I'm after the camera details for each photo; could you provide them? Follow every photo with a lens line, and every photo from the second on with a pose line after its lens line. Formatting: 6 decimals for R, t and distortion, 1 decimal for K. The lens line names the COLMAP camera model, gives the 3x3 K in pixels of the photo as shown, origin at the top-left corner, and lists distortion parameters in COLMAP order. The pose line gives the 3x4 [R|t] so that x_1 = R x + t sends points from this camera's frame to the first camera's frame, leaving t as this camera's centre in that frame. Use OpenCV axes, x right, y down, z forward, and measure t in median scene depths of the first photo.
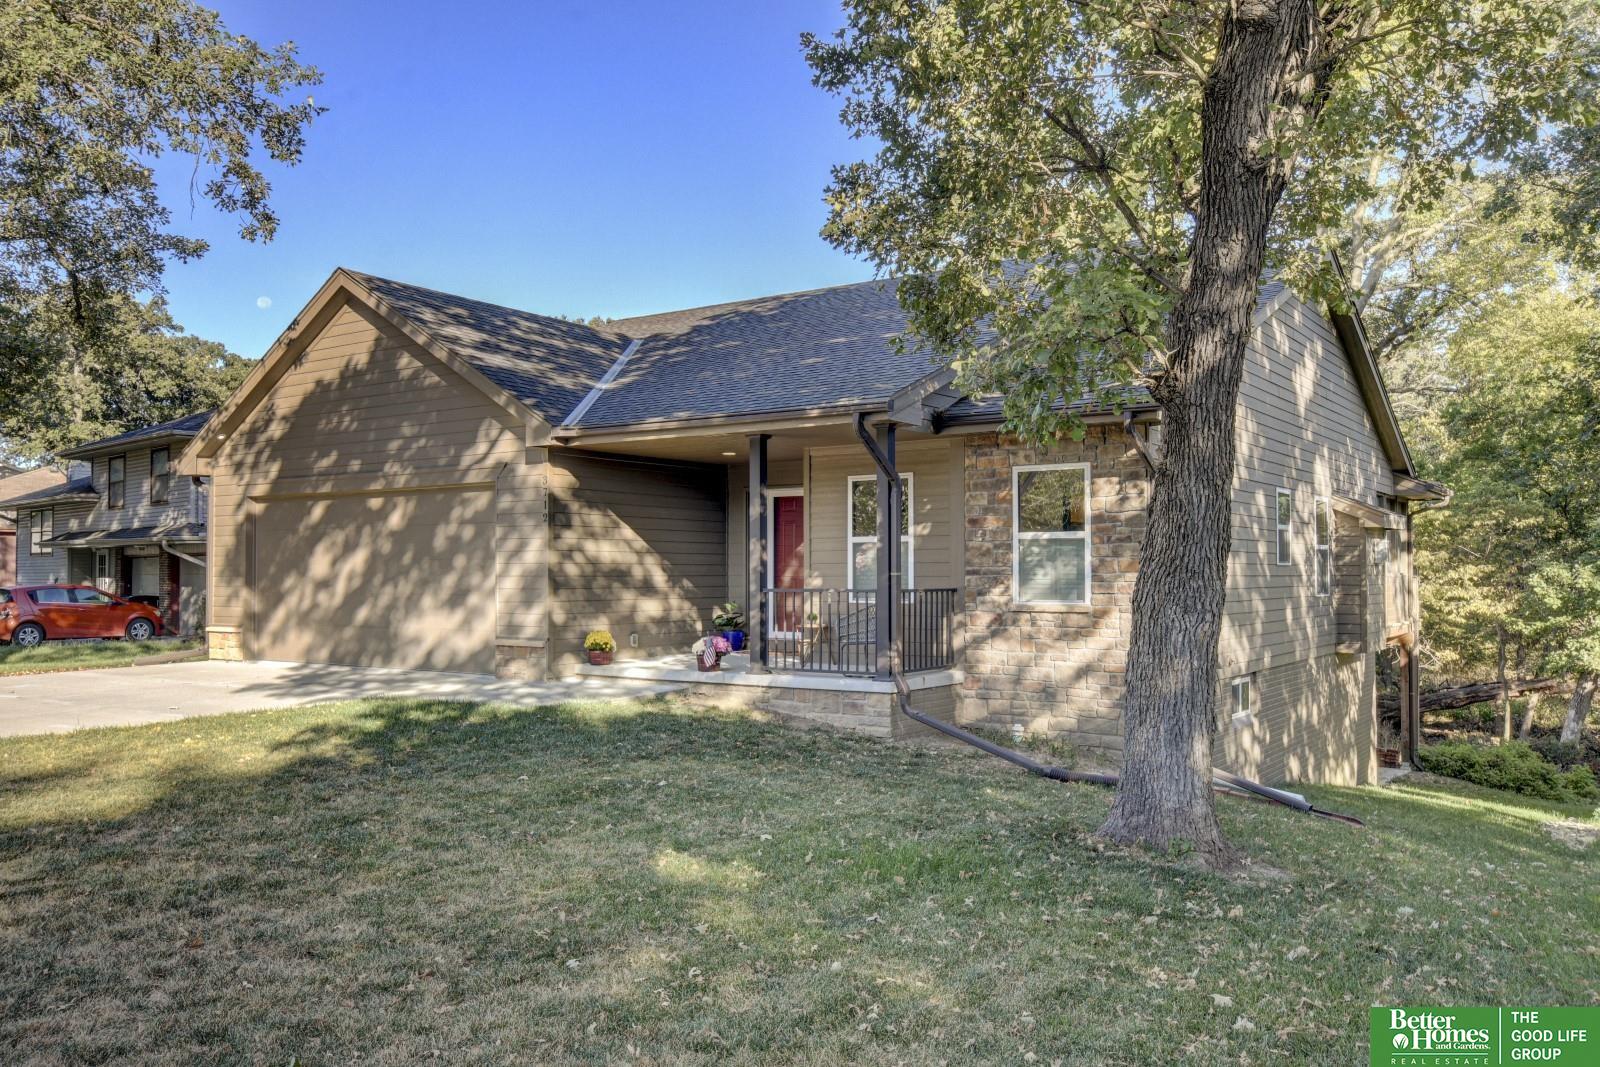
lens RADIAL K [[1215.2, 0, 800.0], [0, 1215.2, 533.5], [0, 0, 1]] dist [-0.002497, 0.000983]
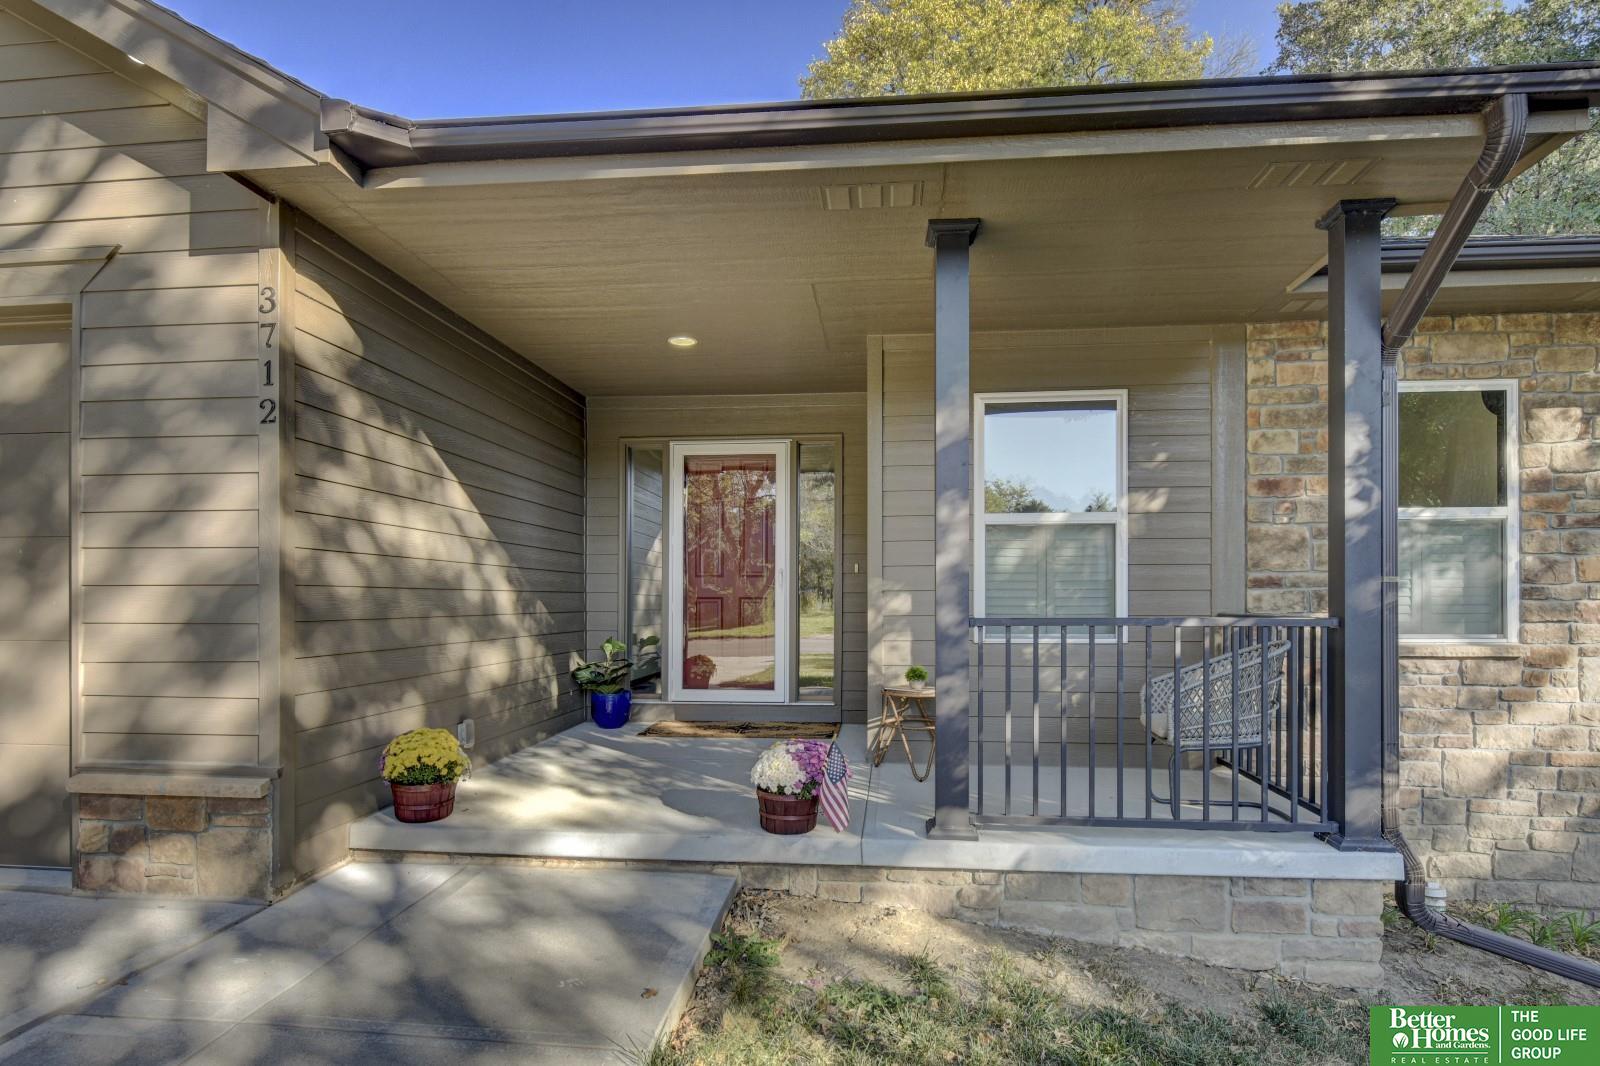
lens RADIAL K [[835.3, 0, 771.3], [0, 835.3, 589.6], [0, 0, 1]] dist [-0.001618, -0.000909]
pose [[0.877203, 0.004386, 0.480100, -0.186698], [-0.014748, 0.999733, 0.017814, 0.027091], [-0.479893, -0.022707, 0.877033, 0.682574]]
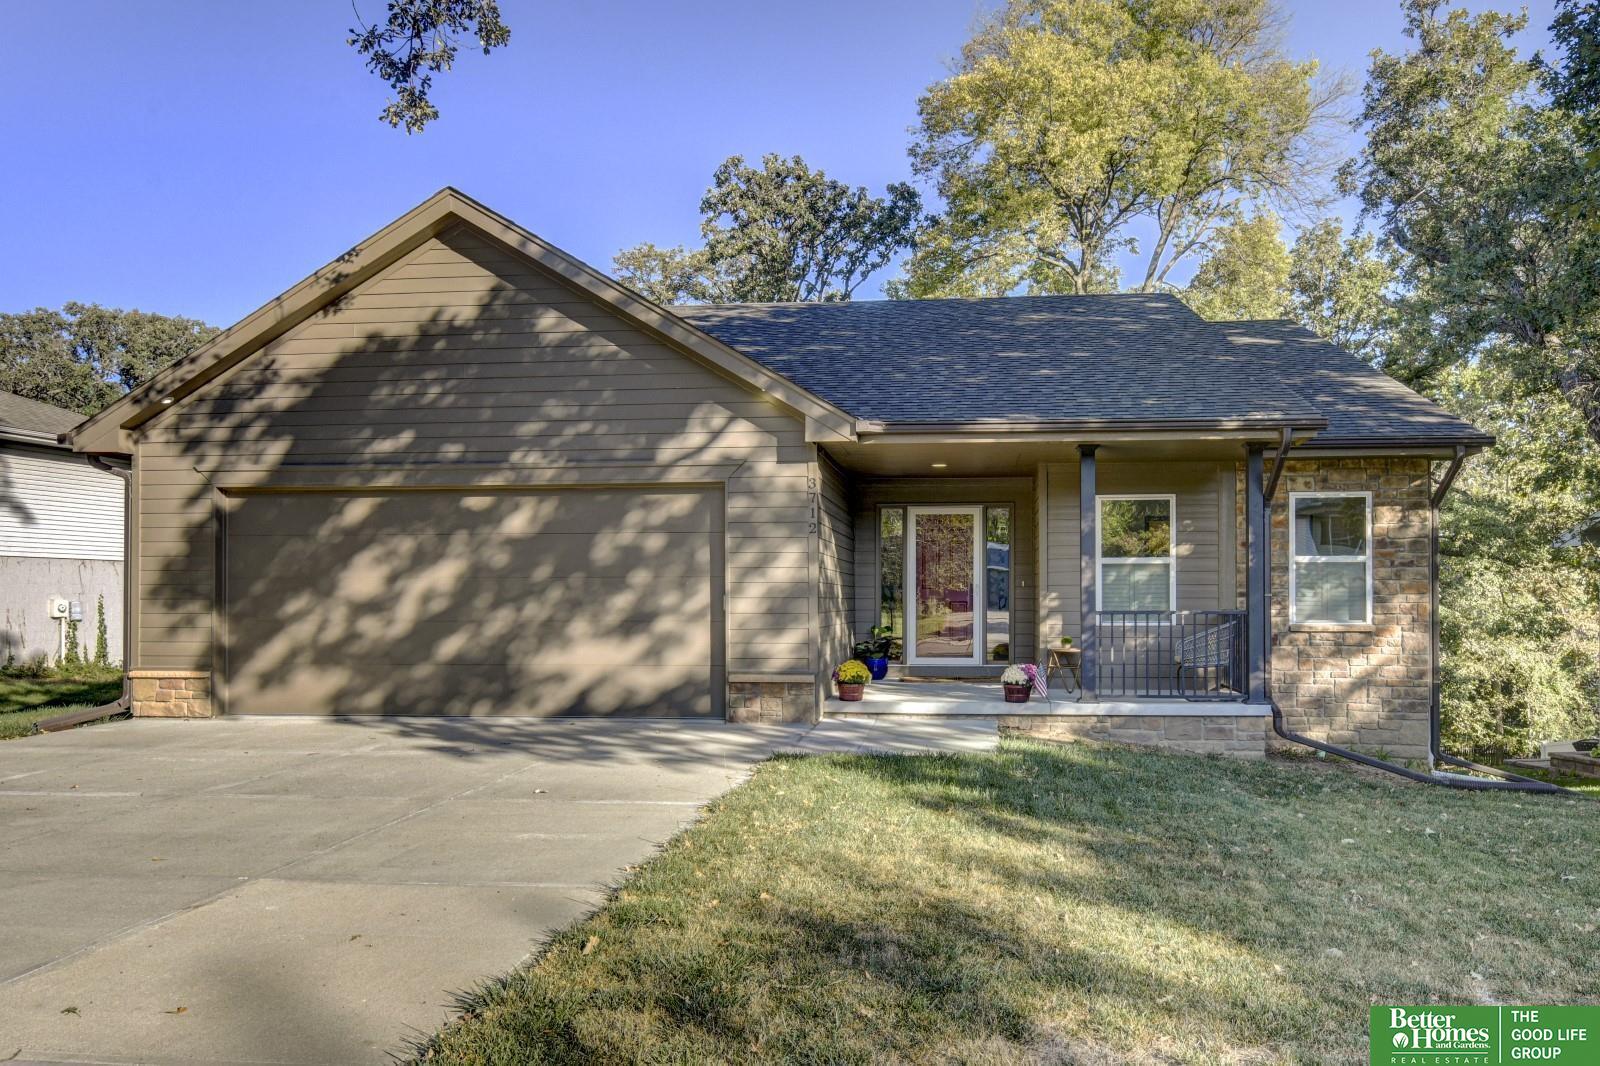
lens RADIAL K [[1114.6, 0, 802.0], [0, 1114.6, 587.5], [0, 0, 1]] dist [-0.004591, -0.002415]
pose [[0.884840, 0.009437, 0.465799, -0.539365], [-0.017379, 0.999768, 0.012759, 0.018208], [-0.465571, -0.019385, 0.884798, 0.300538]]
